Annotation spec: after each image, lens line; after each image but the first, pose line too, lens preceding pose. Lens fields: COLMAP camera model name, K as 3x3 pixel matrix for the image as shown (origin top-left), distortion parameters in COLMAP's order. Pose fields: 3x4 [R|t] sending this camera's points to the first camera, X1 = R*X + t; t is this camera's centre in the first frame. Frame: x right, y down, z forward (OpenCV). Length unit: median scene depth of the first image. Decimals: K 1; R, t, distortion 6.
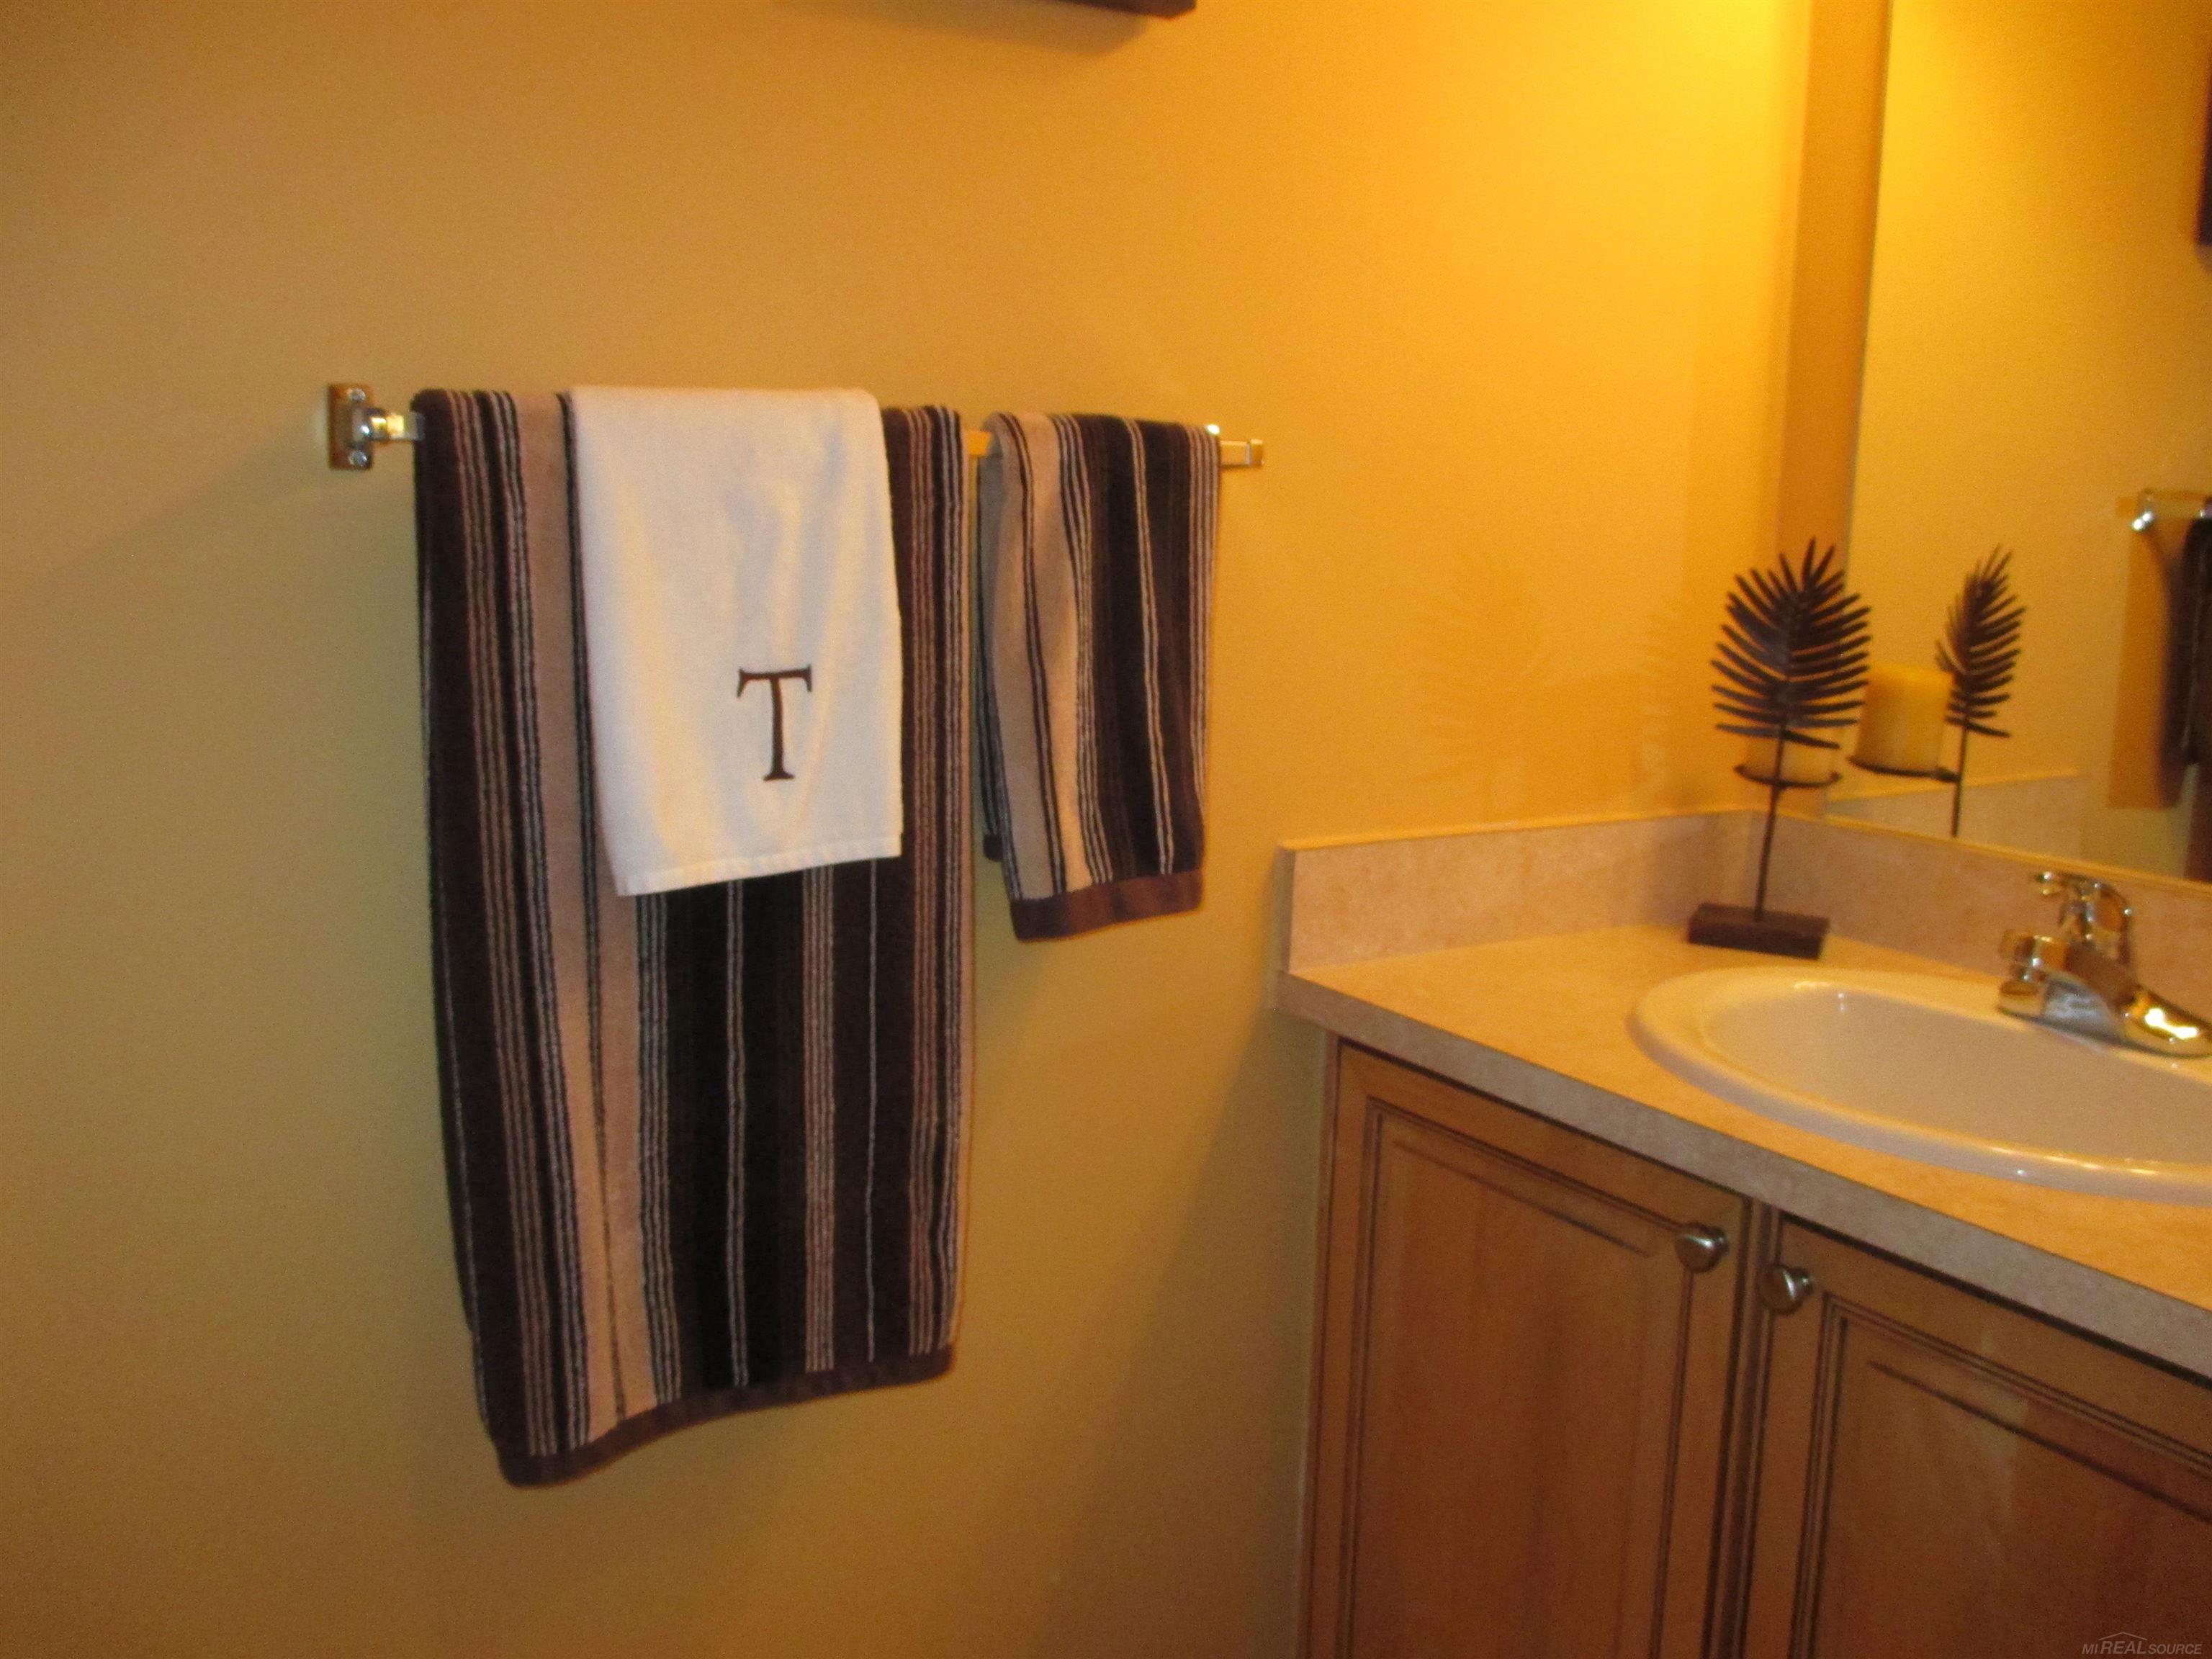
lens RADIAL K [[1853.8, 0, 1106.8], [0, 1853.8, 793.6], [0, 0, 1]] dist [-0.014364, 0.020420]
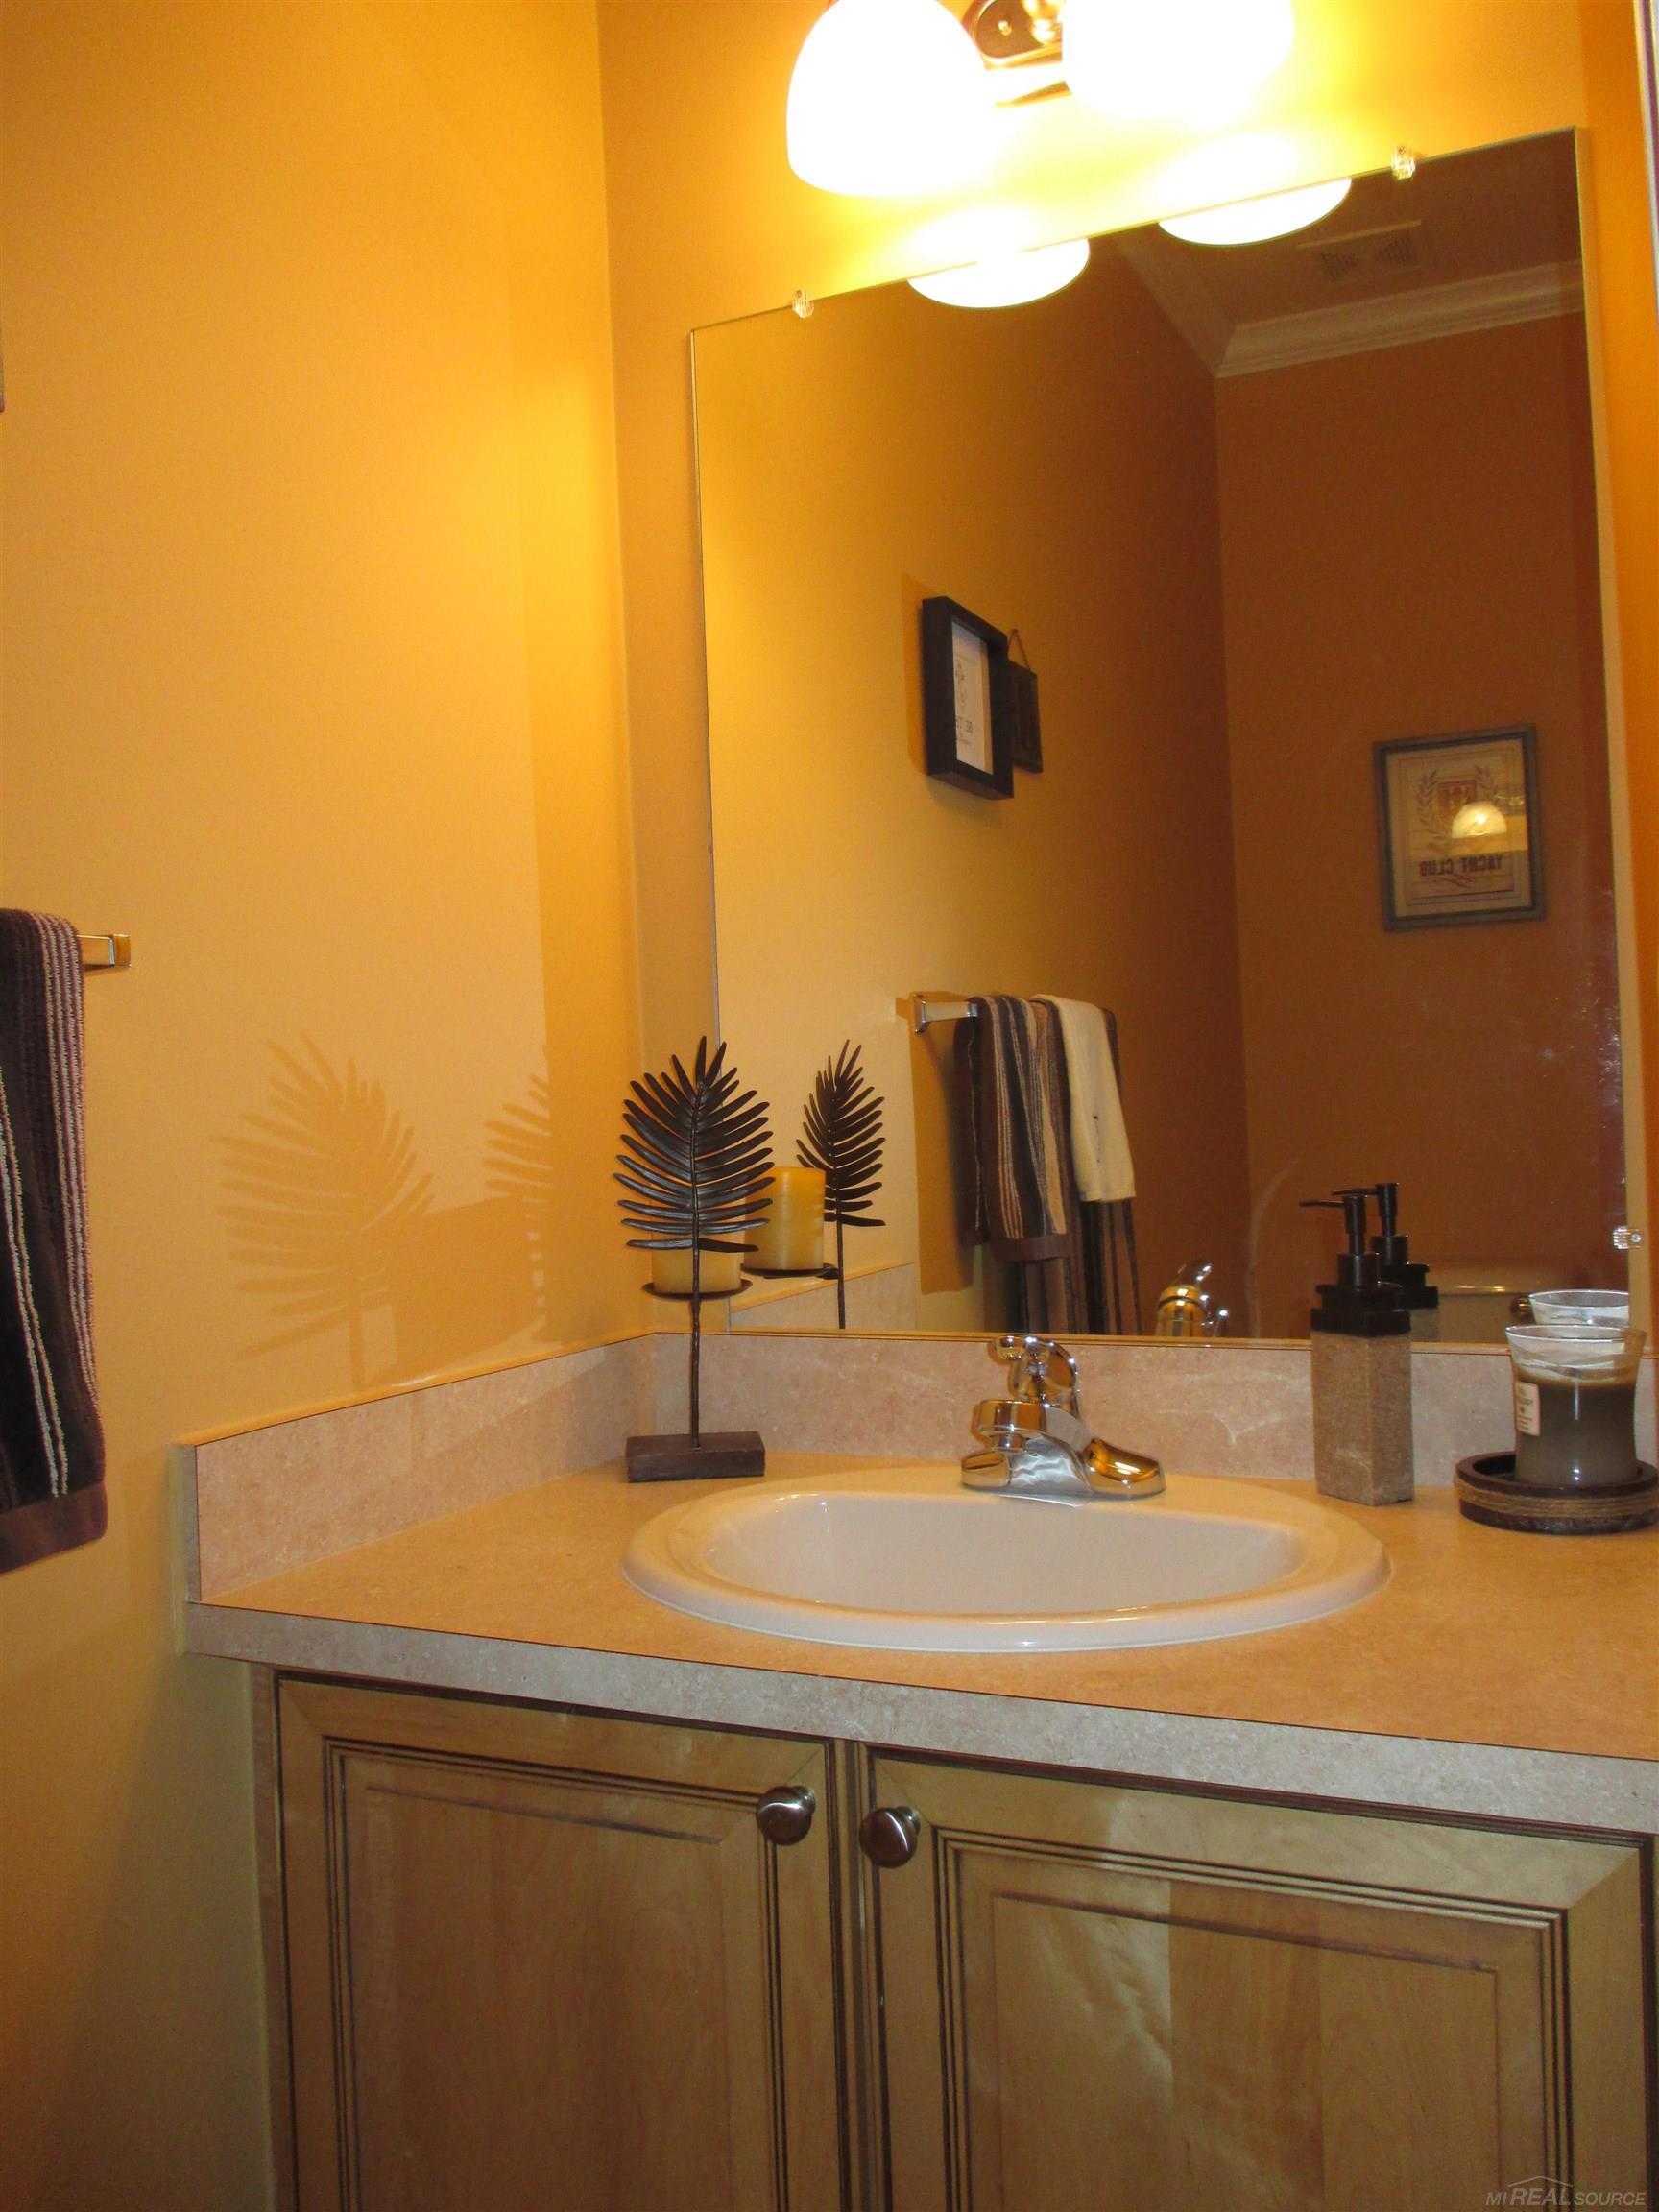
lens RADIAL K [[1782.7, 0, 769.1], [0, 1782.7, 1105.1], [0, 0, 1]] dist [-0.029429, -0.003358]
pose [[0.846129, -0.060011, 0.529588, -0.087596], [0.145782, 0.981807, -0.121663, 0.016046], [-0.512652, 0.180147, 0.839485, 0.205735]]
